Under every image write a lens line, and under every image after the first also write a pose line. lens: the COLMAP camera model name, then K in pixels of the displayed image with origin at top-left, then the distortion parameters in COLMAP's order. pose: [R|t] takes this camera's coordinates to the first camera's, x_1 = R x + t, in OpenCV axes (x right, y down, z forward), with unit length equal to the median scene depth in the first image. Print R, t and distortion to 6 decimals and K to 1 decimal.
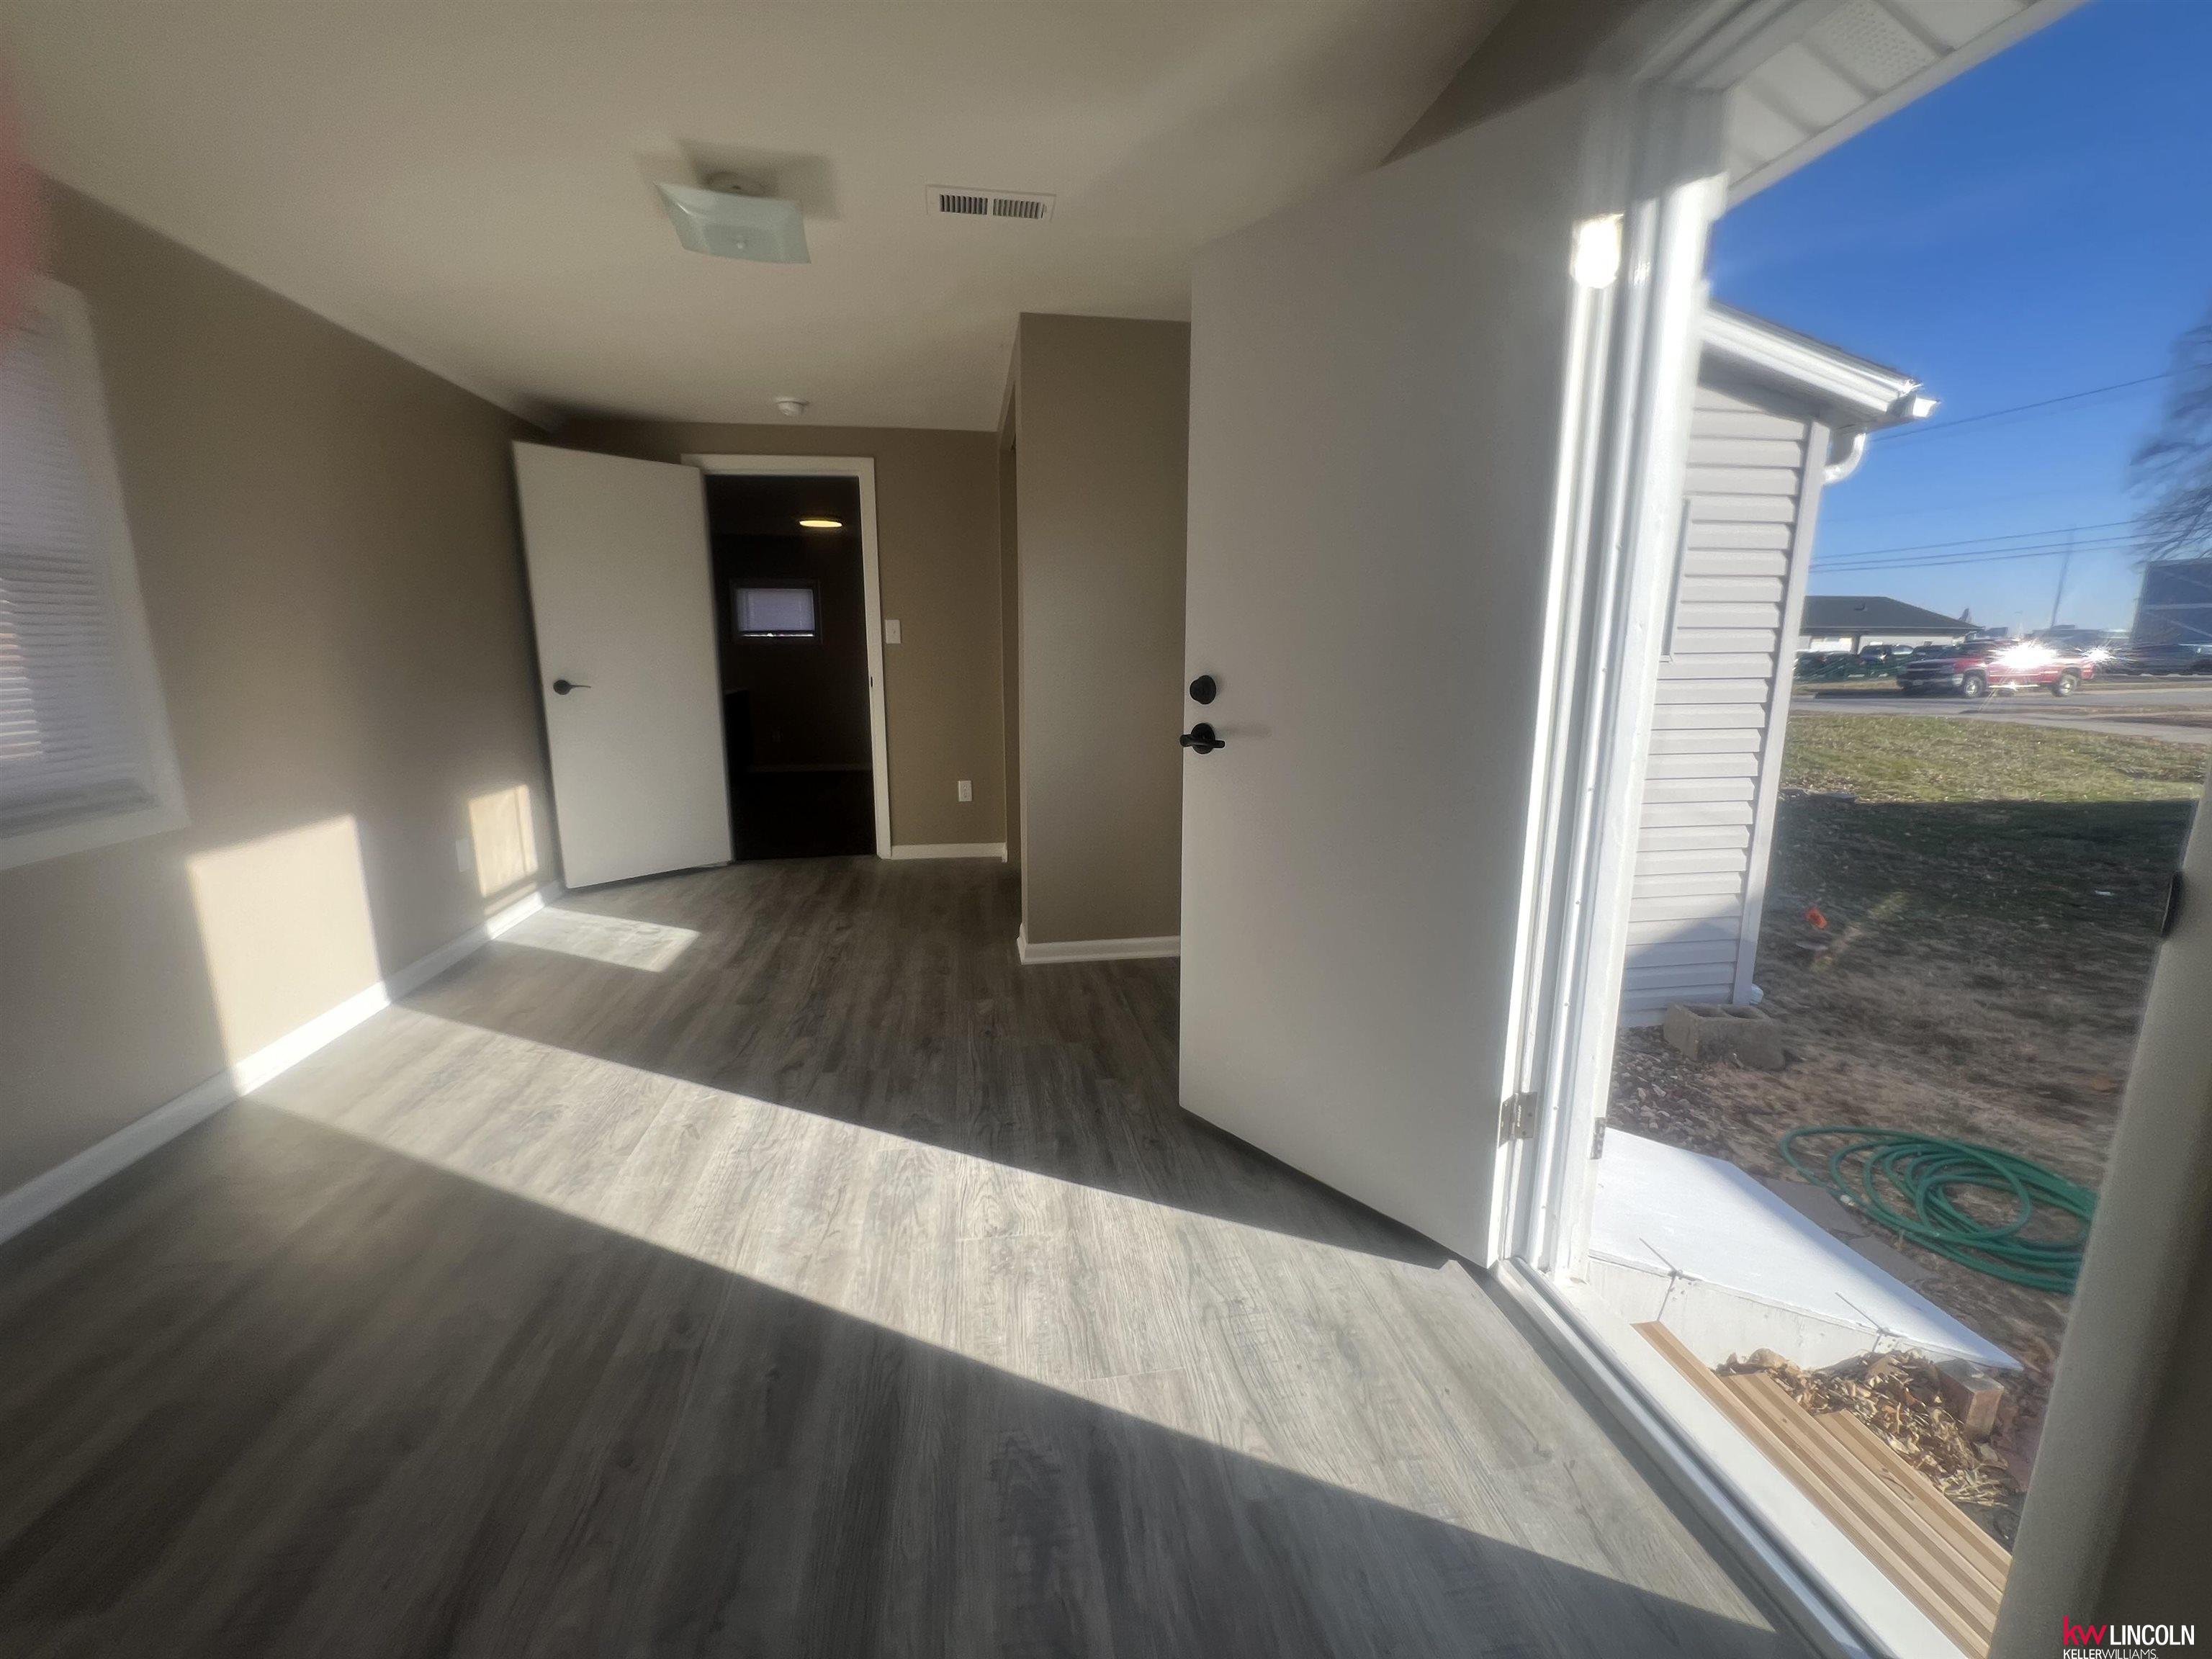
lens RADIAL K [[885.6, 0, 1100.8], [0, 885.6, 823.7], [0, 0, 1]] dist [-0.002156, 0.000292]
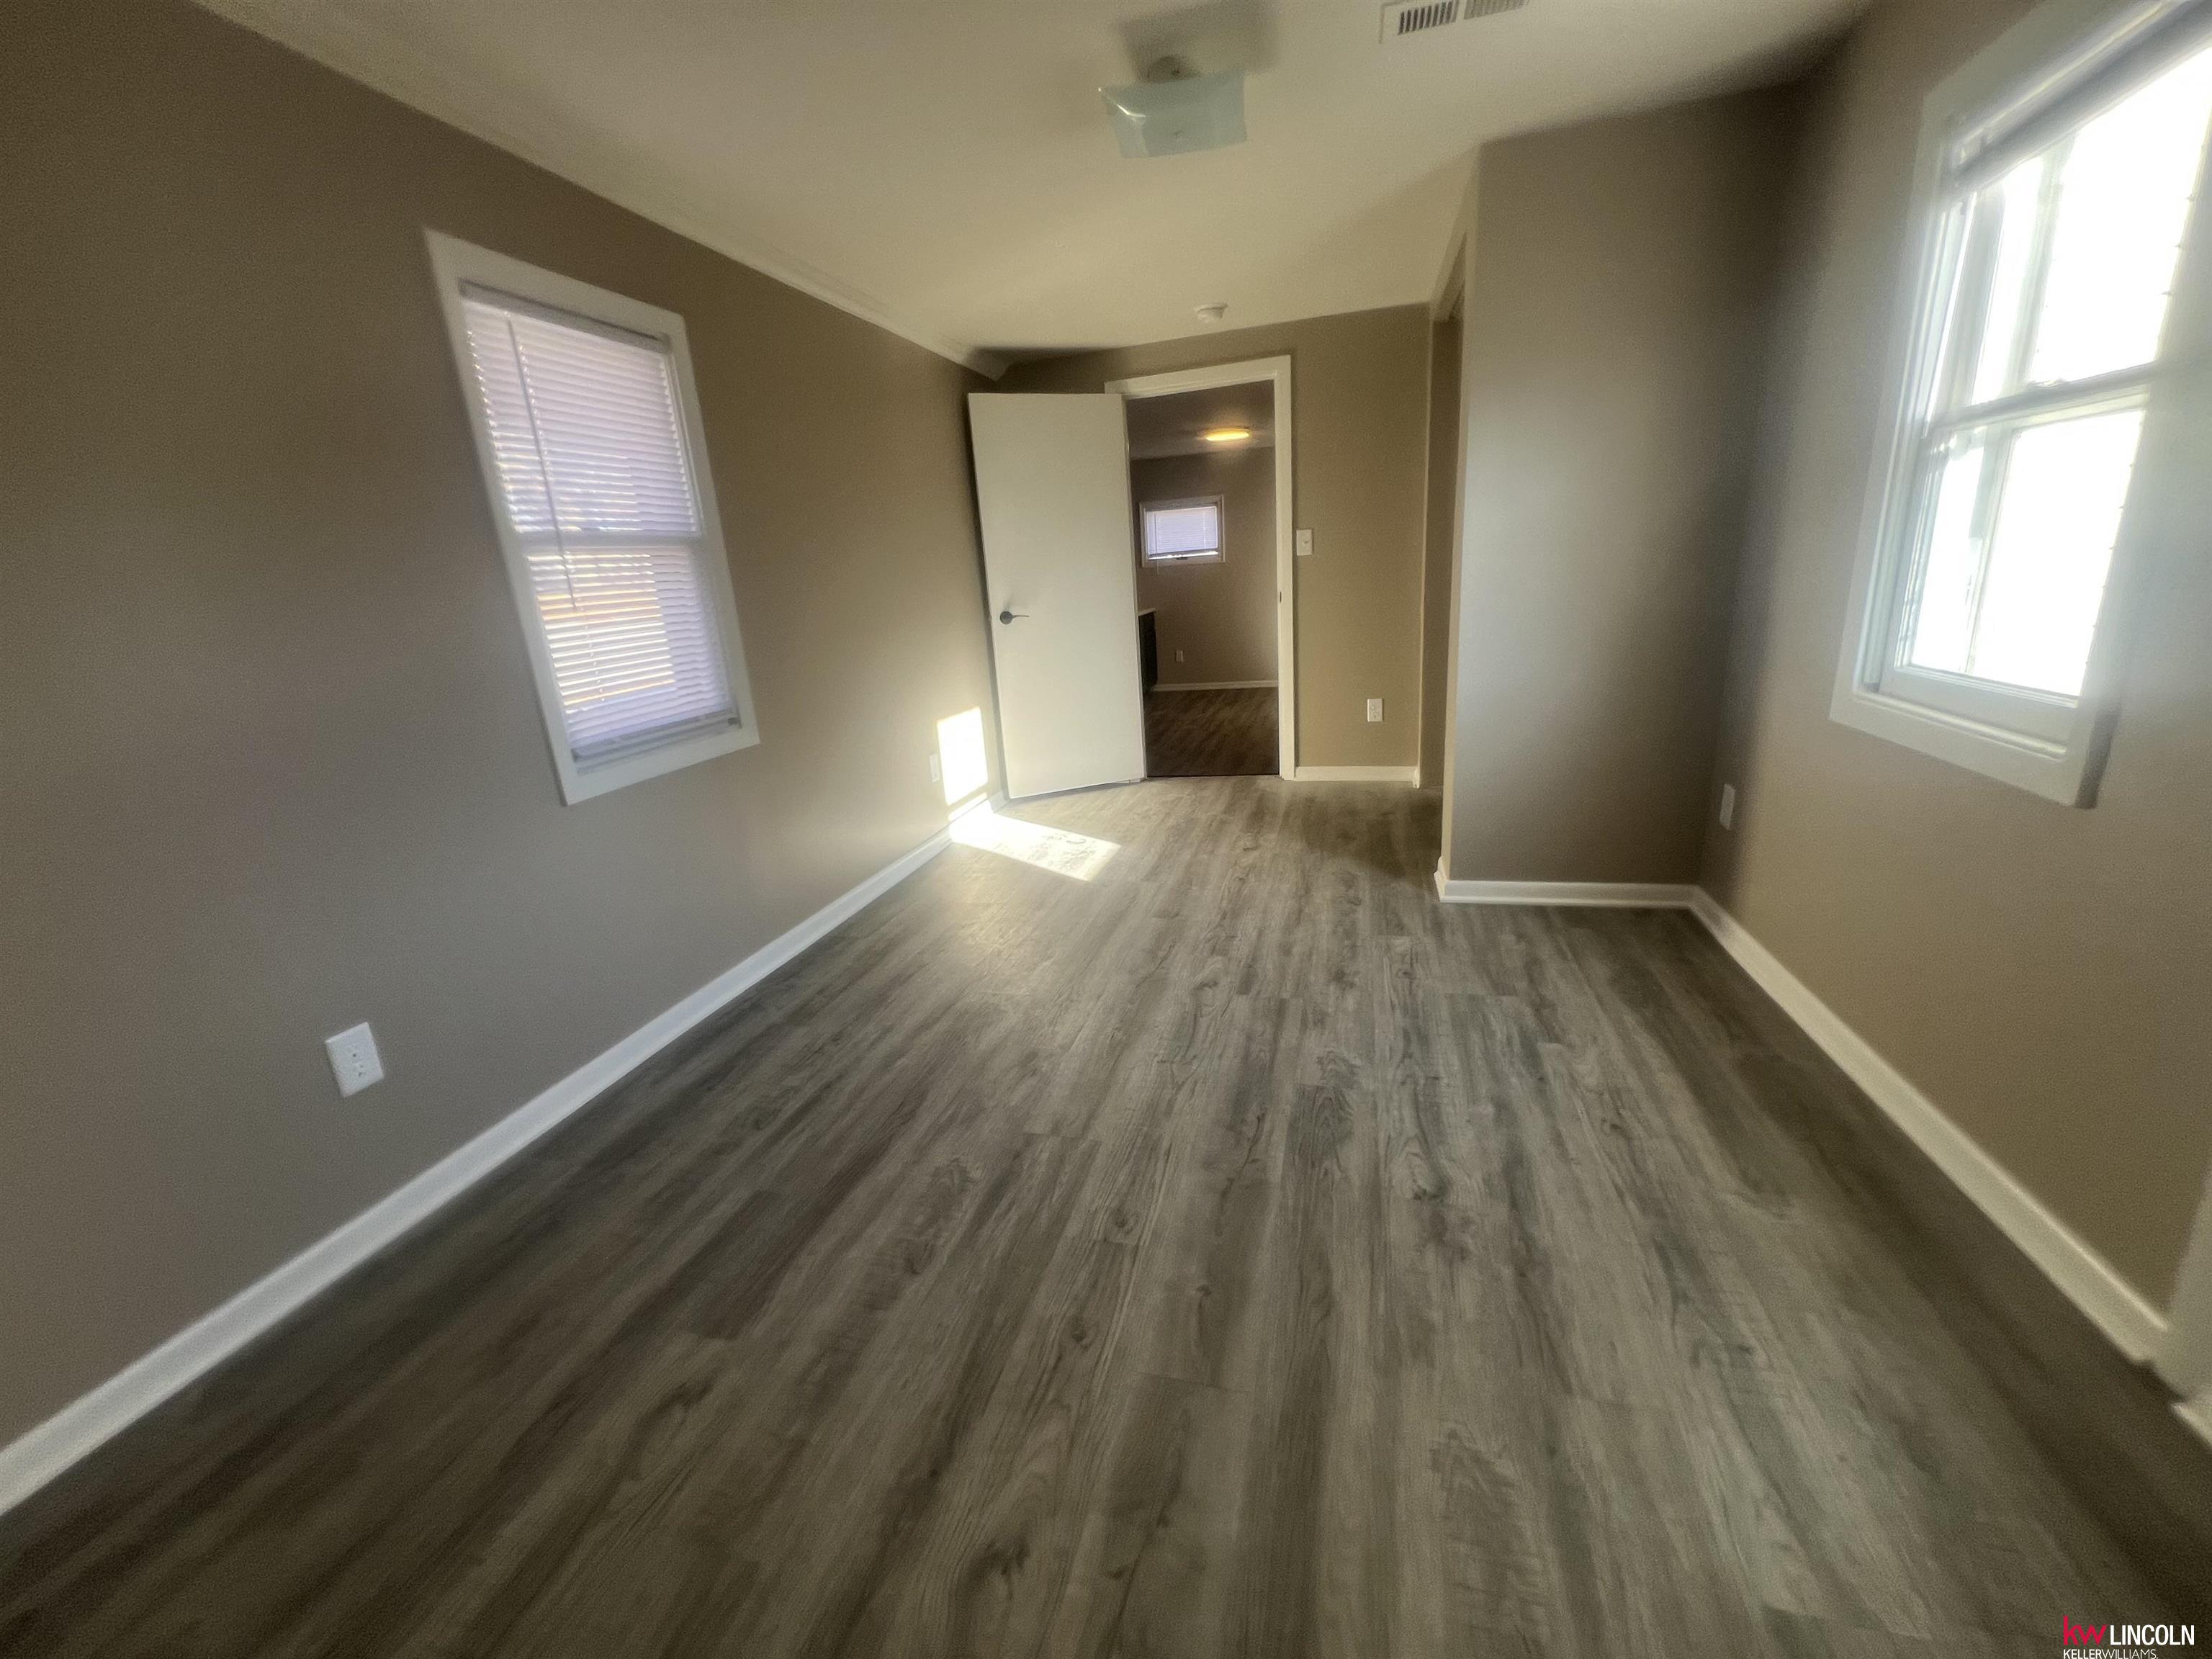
lens RADIAL K [[885.6, 0, 1100.8], [0, 885.6, 823.7], [0, 0, 1]] dist [-0.002156, 0.000292]
pose [[0.908624, 0.050475, -0.414554, -0.040769], [-0.011334, 0.995284, 0.096340, -0.007686], [0.417462, -0.082838, 0.904911, 0.032829]]
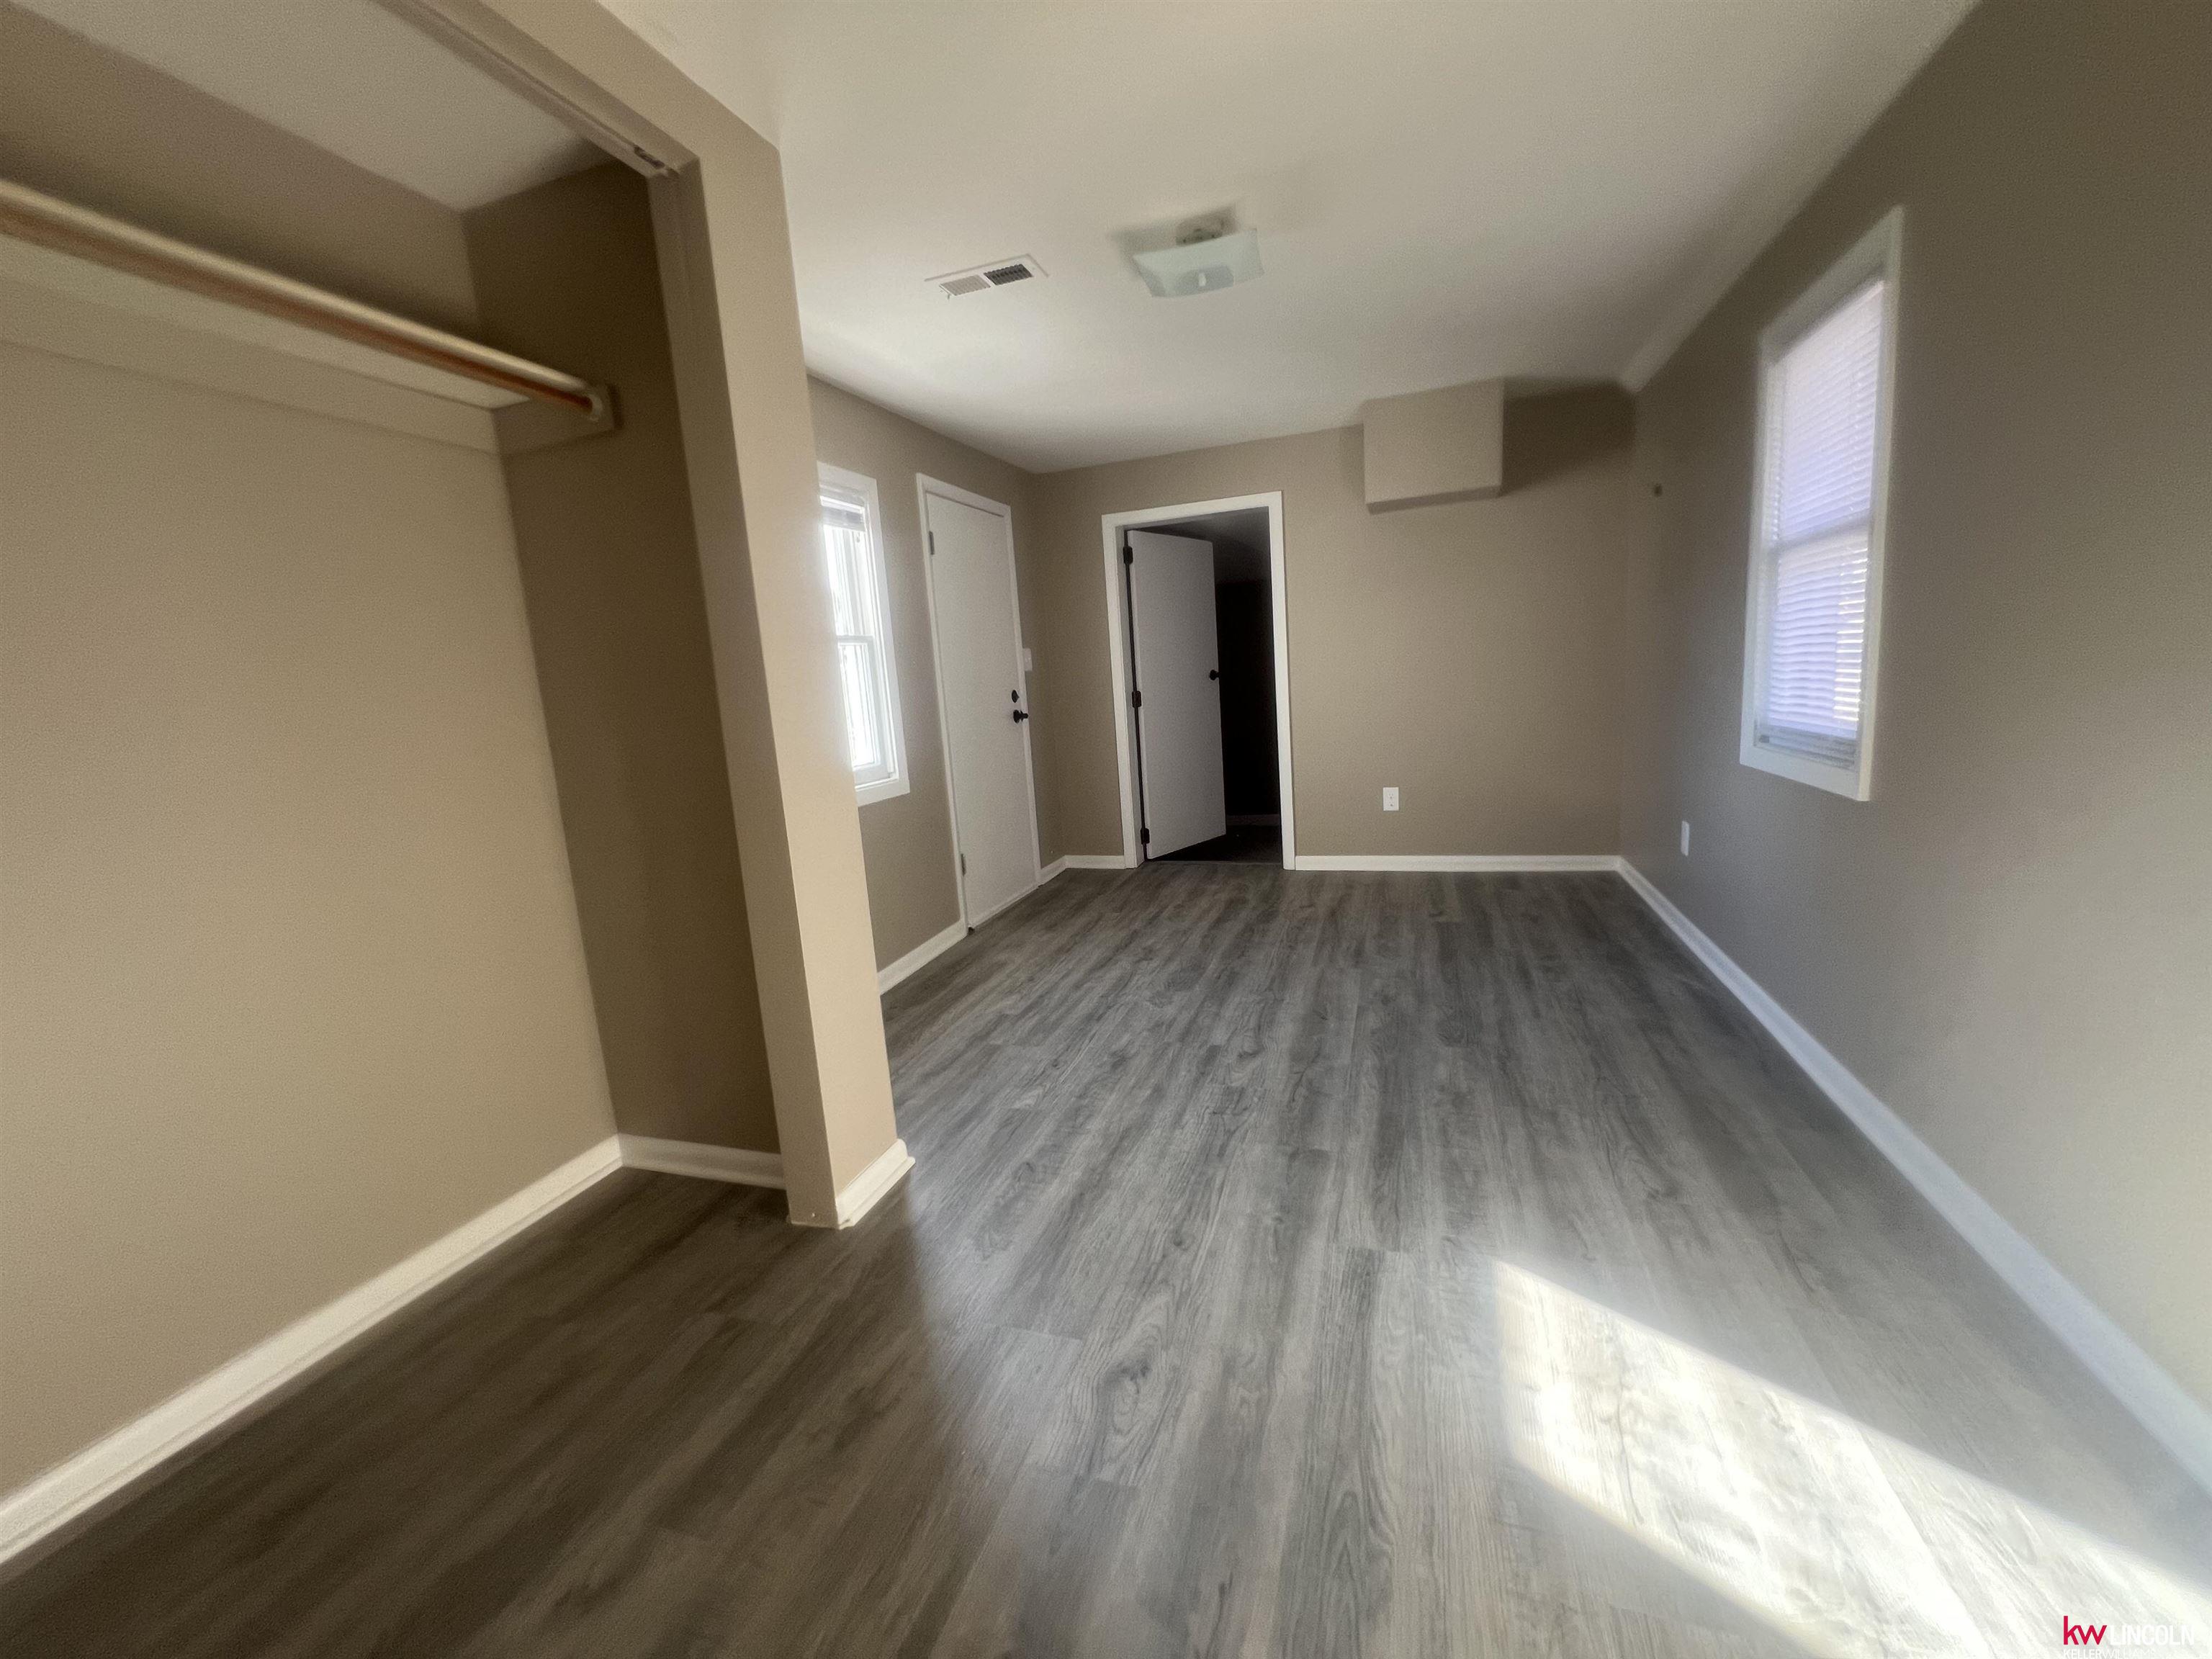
lens RADIAL K [[885.6, 0, 1100.8], [0, 885.6, 823.7], [0, 0, 1]] dist [-0.002156, 0.000292]
pose [[-0.883322, -0.008524, 0.468689, -0.619204], [0.165659, 0.929643, 0.329120, -0.318039], [-0.438519, 0.368362, -0.819762, 1.664748]]
